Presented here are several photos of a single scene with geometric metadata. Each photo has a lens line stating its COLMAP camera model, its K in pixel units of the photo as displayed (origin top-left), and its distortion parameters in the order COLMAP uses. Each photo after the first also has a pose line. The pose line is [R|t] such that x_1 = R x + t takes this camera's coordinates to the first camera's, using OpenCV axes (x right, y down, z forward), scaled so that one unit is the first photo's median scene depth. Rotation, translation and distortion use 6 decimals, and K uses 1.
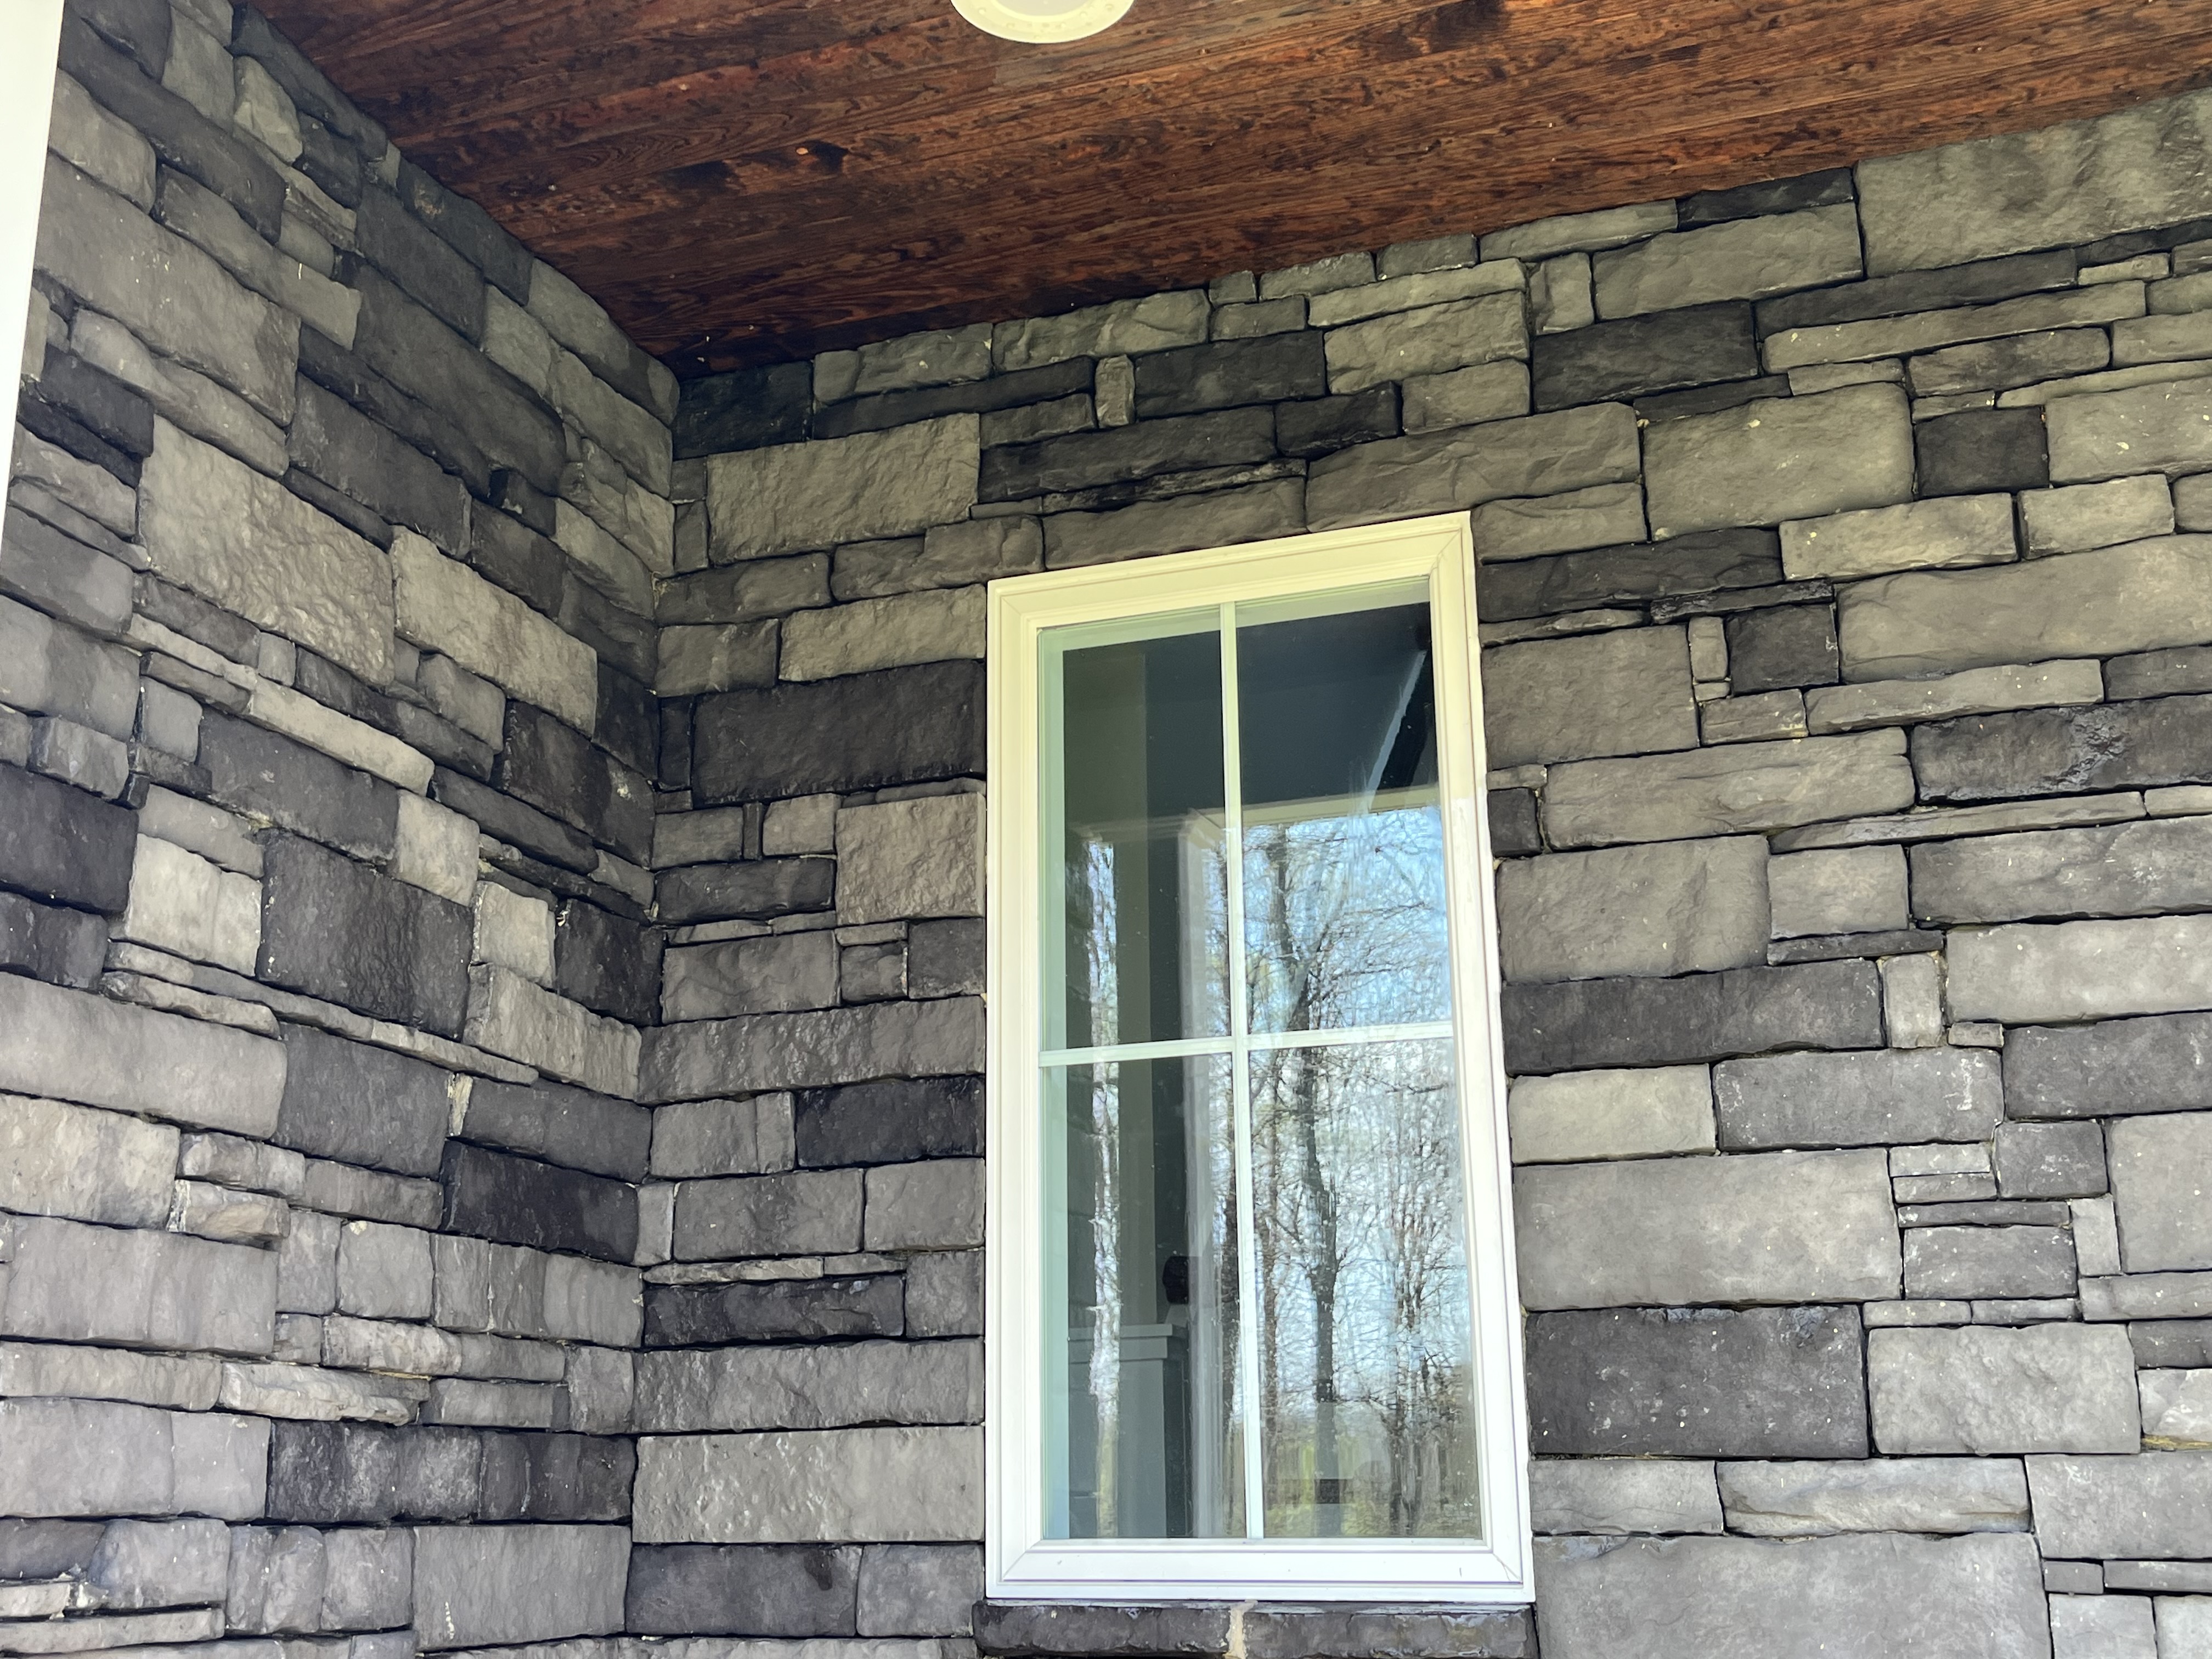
lens RADIAL K [[2312.4, 0, 1106.0], [0, 2312.4, 829.5], [0, 0, 1]] dist [0.008226, 0.011177]
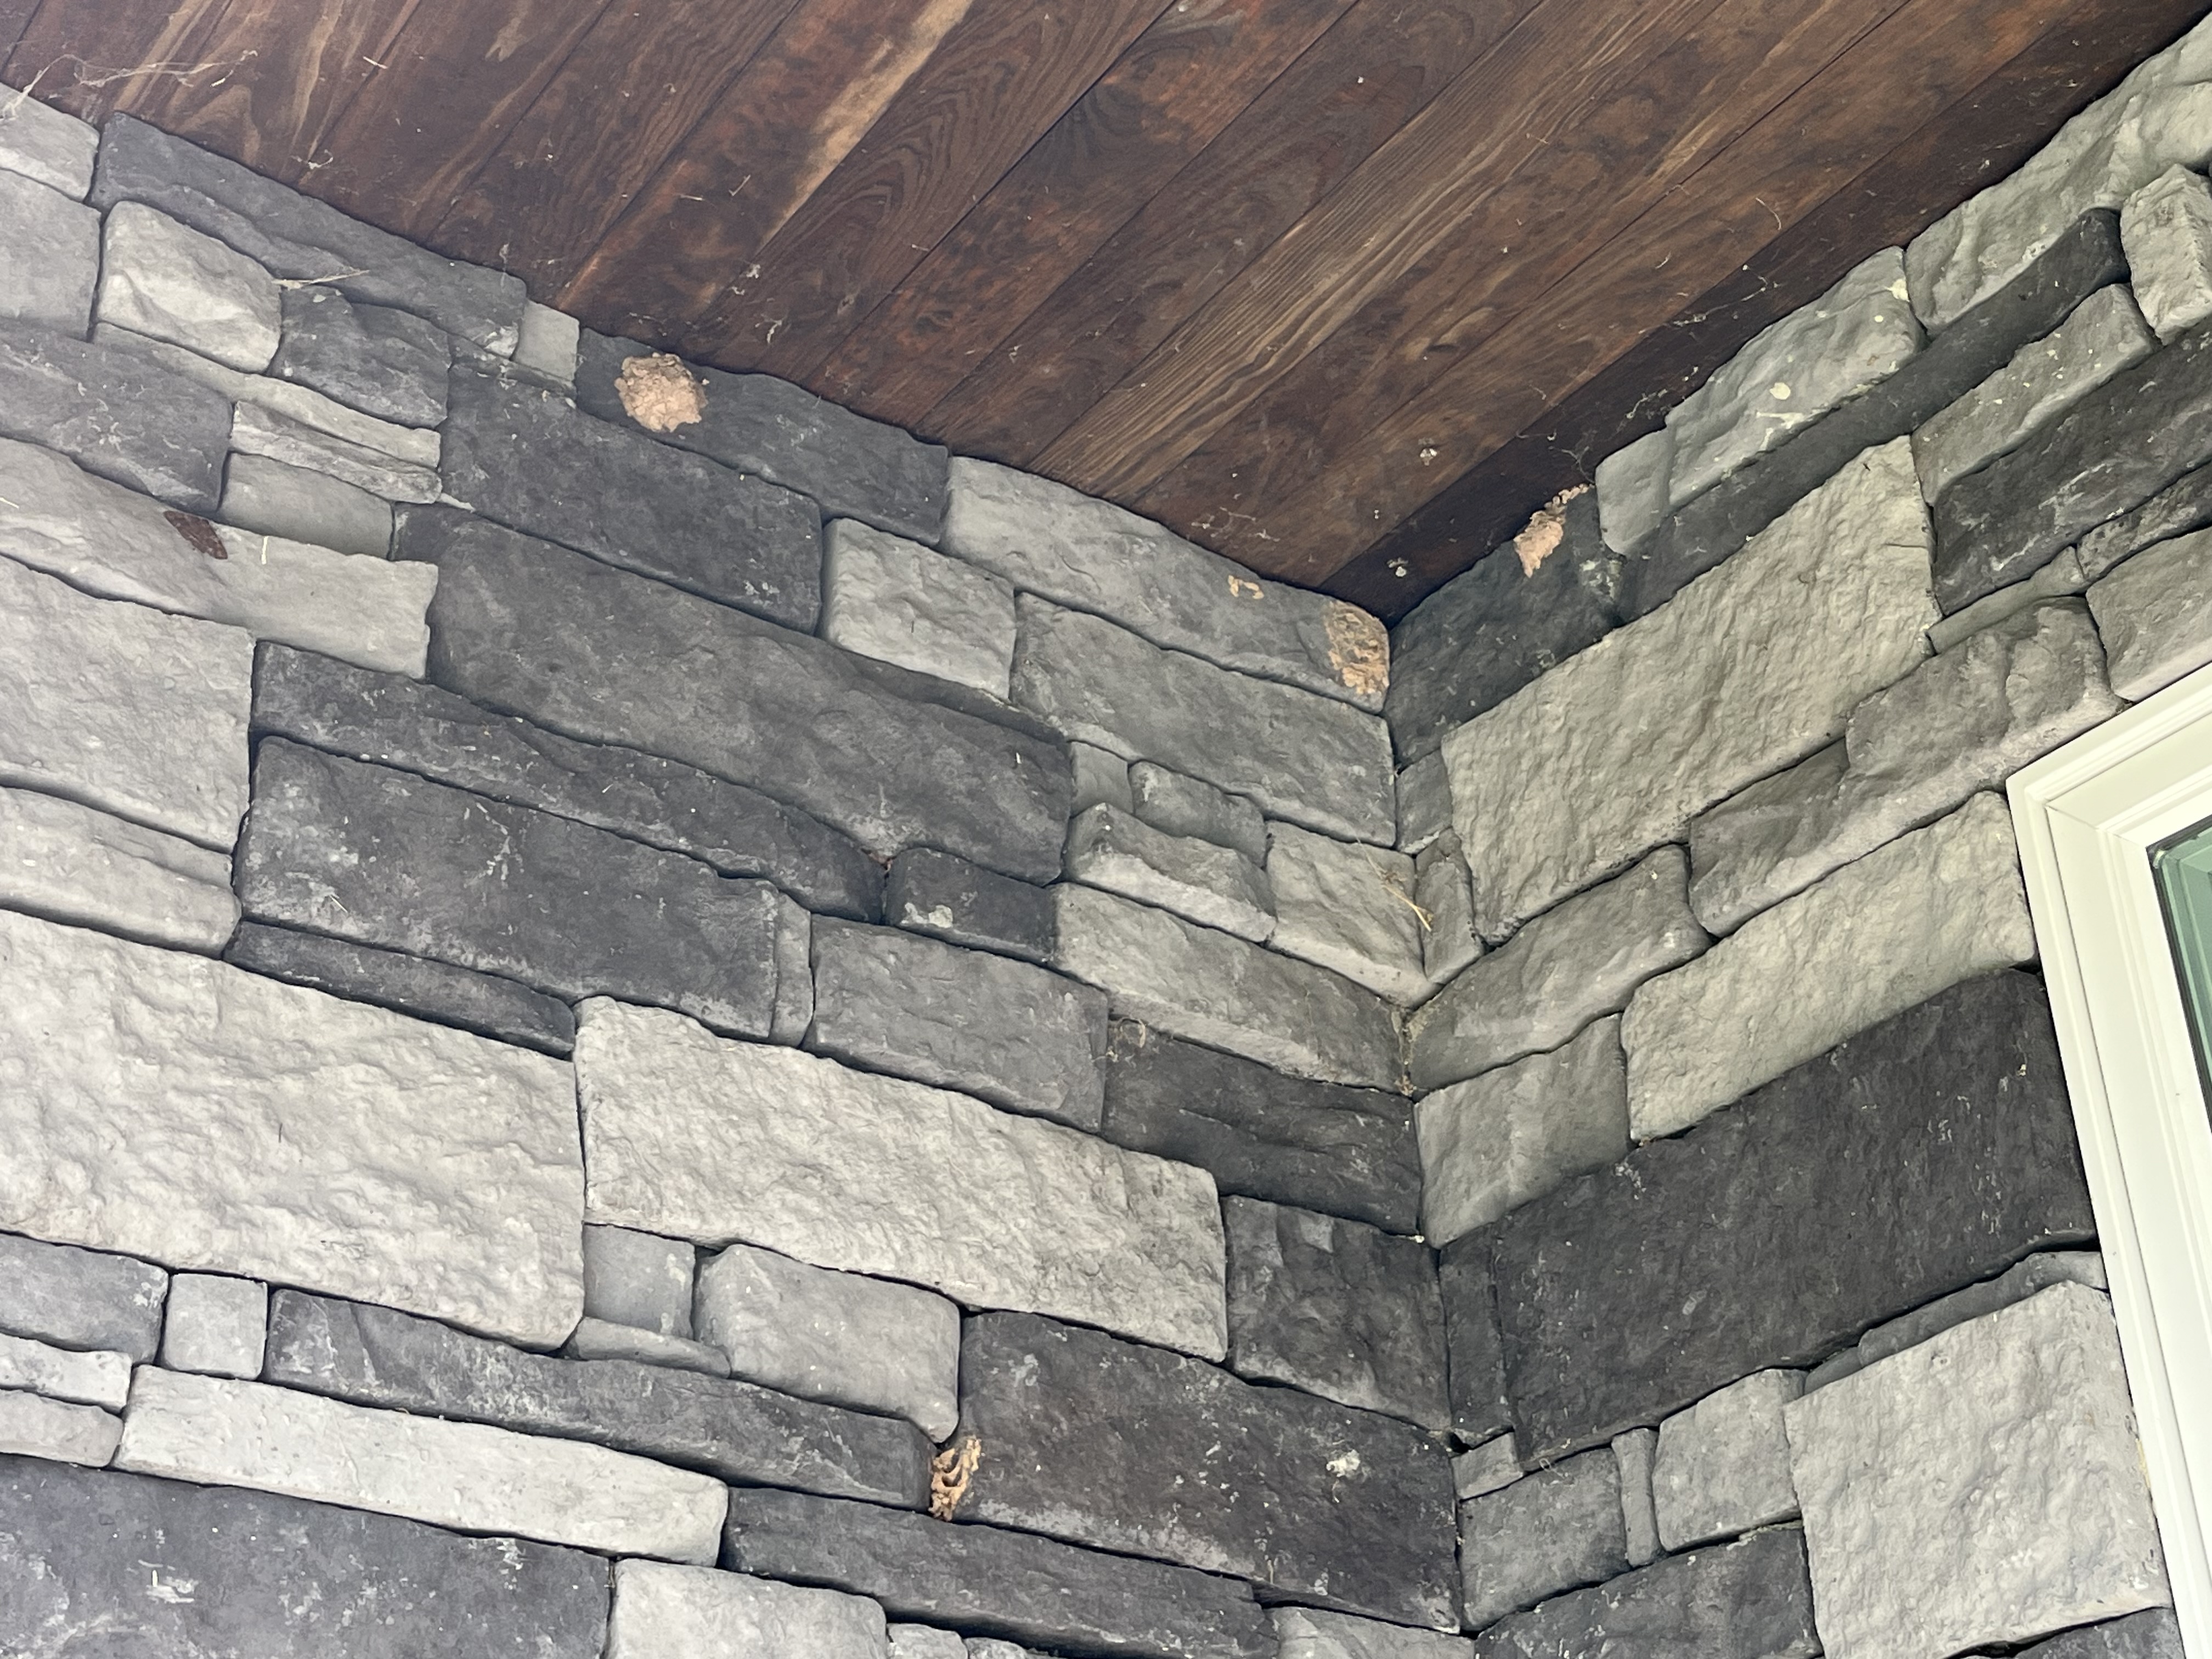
lens RADIAL K [[3075.4, 0, 1106.0], [0, 3075.4, 829.5], [0, 0, 1]] dist [0.017114, -0.015072]
pose [[0.813591, -0.305196, -0.494899, 0.090820], [0.177674, 0.940949, -0.288179, 0.032258], [0.553625, 0.146530, 0.819773, 0.470894]]
